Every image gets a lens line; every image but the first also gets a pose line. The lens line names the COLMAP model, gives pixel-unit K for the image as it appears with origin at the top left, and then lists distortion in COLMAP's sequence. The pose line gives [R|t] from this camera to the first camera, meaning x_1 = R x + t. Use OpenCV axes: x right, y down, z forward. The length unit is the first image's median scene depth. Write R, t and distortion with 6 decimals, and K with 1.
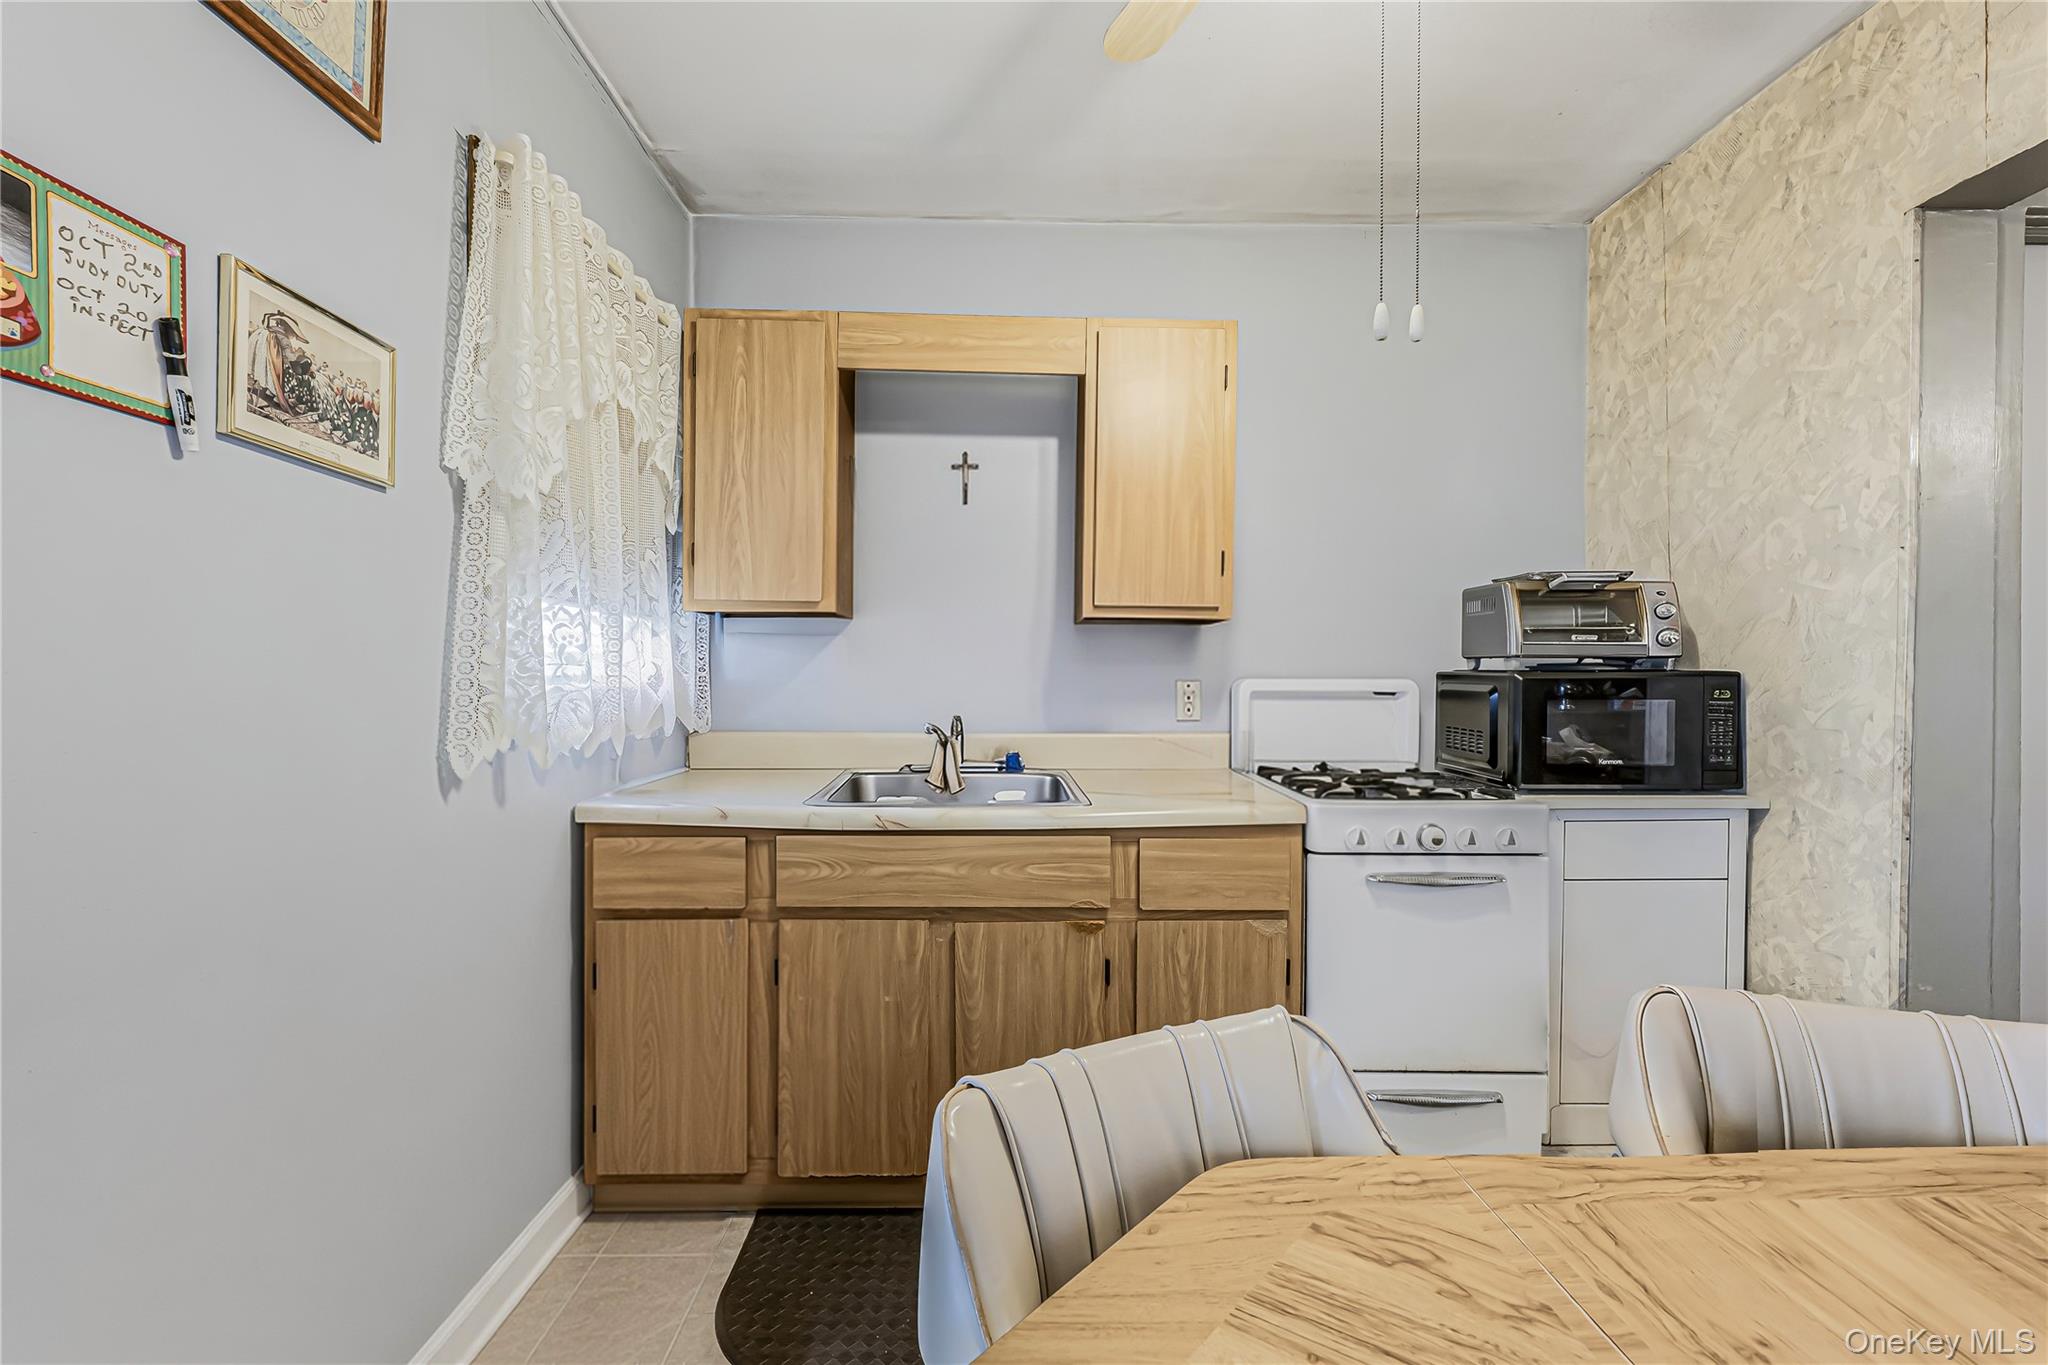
lens RADIAL K [[815.0, 0, 1021.3], [0, 815.0, 686.8], [0, 0, 1]] dist [0.000759, -0.000615]
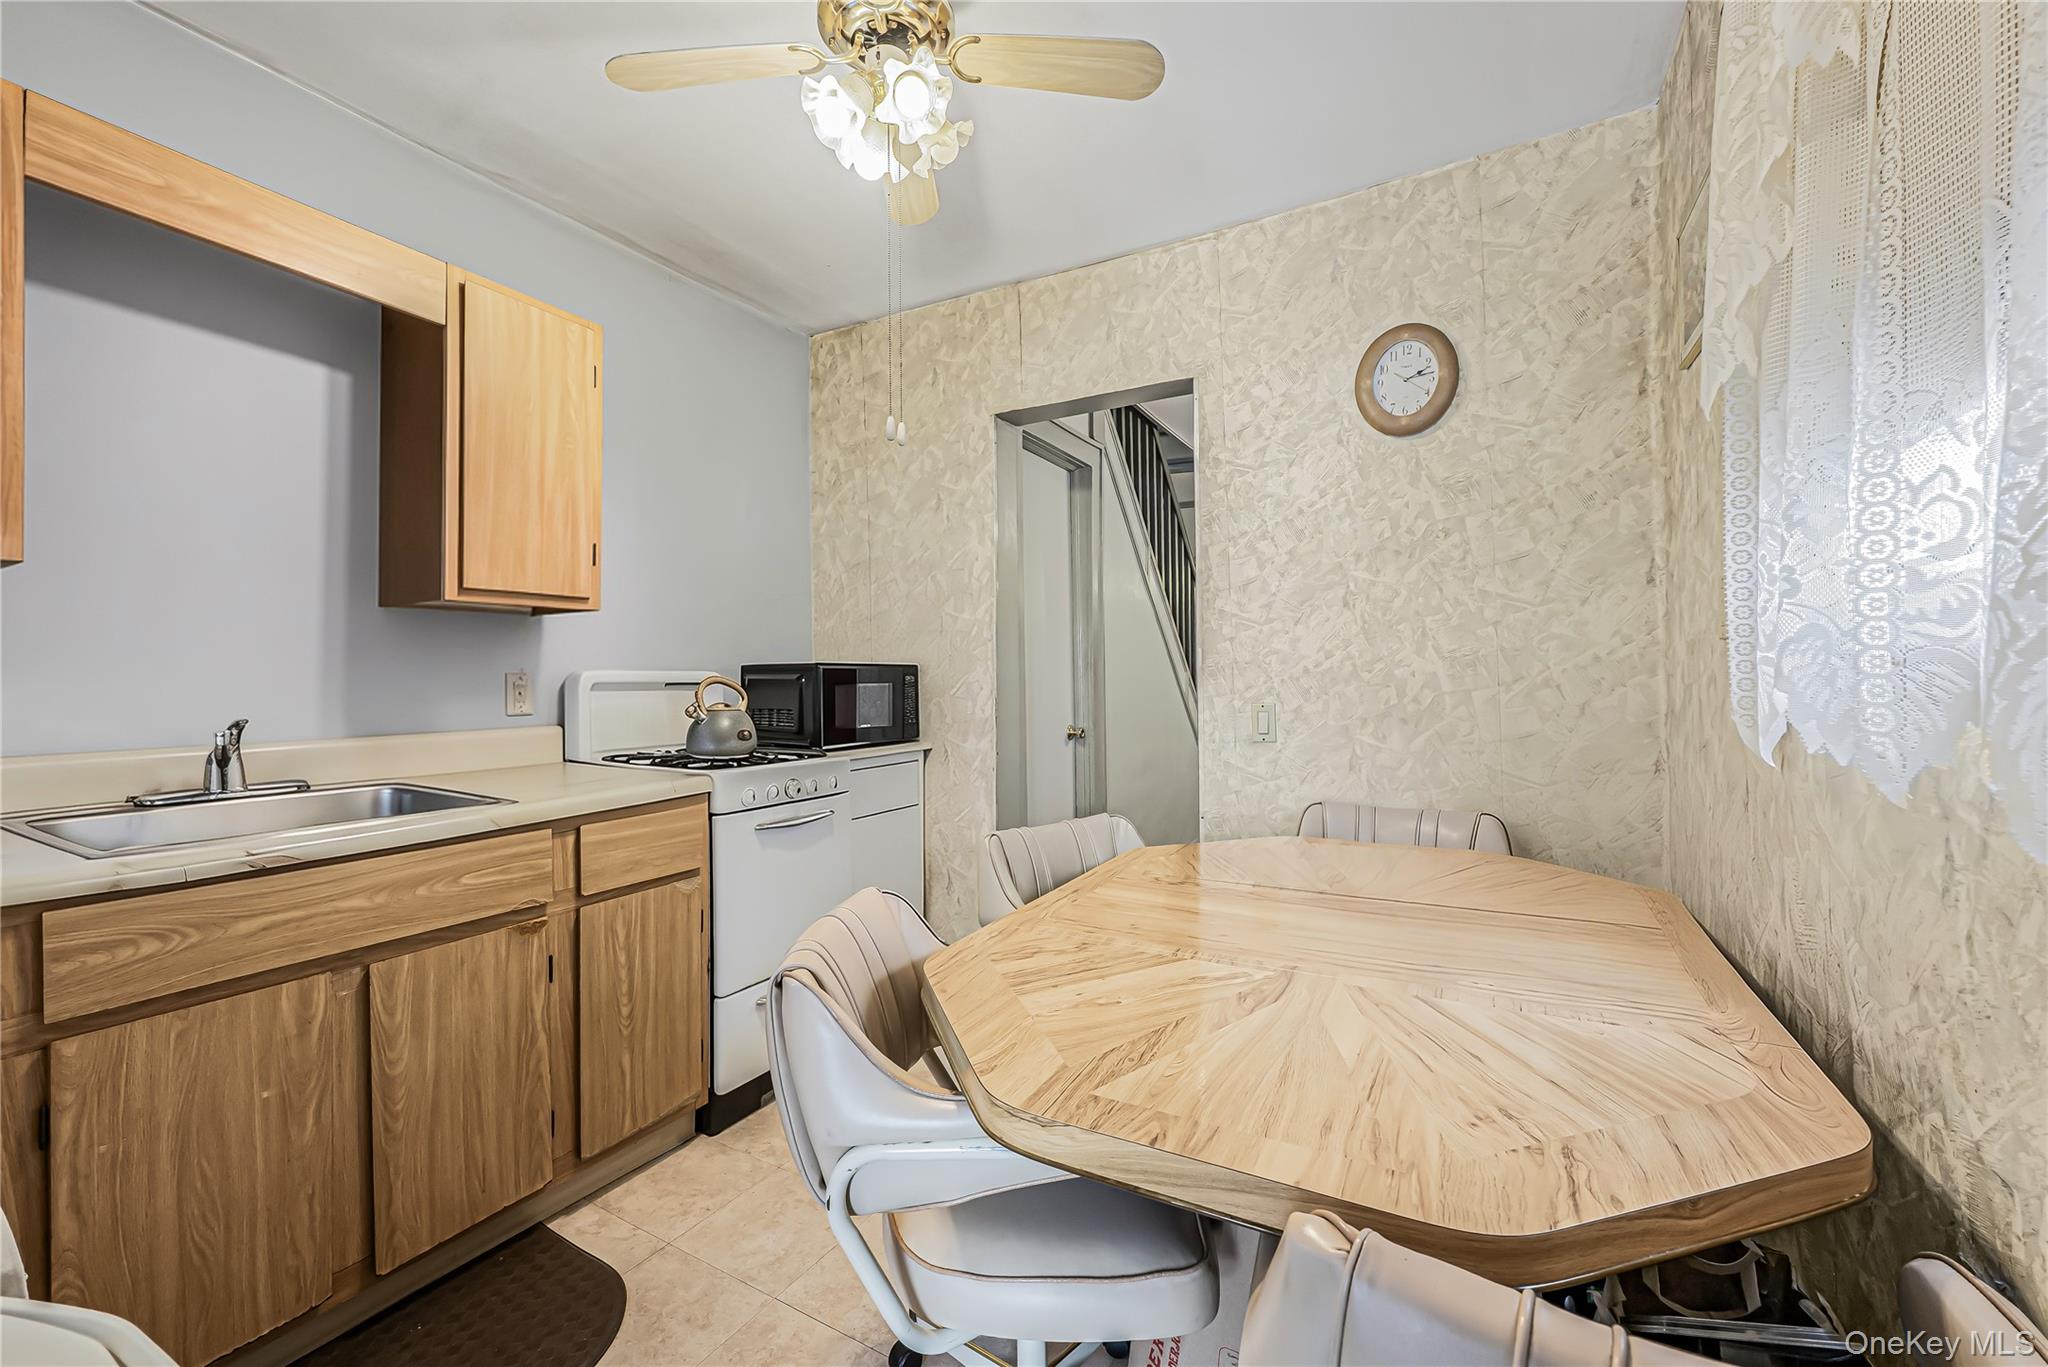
lens RADIAL K [[852.8, 0, 1026.4], [0, 852.8, 686.6], [0, 0, 1]] dist [0.000608, -0.000542]
pose [[0.479738, -0.016338, 0.877259, -0.509336], [0.021329, 0.999748, 0.006955, 0.019046], [-0.877152, 0.015374, 0.479966, 0.008945]]
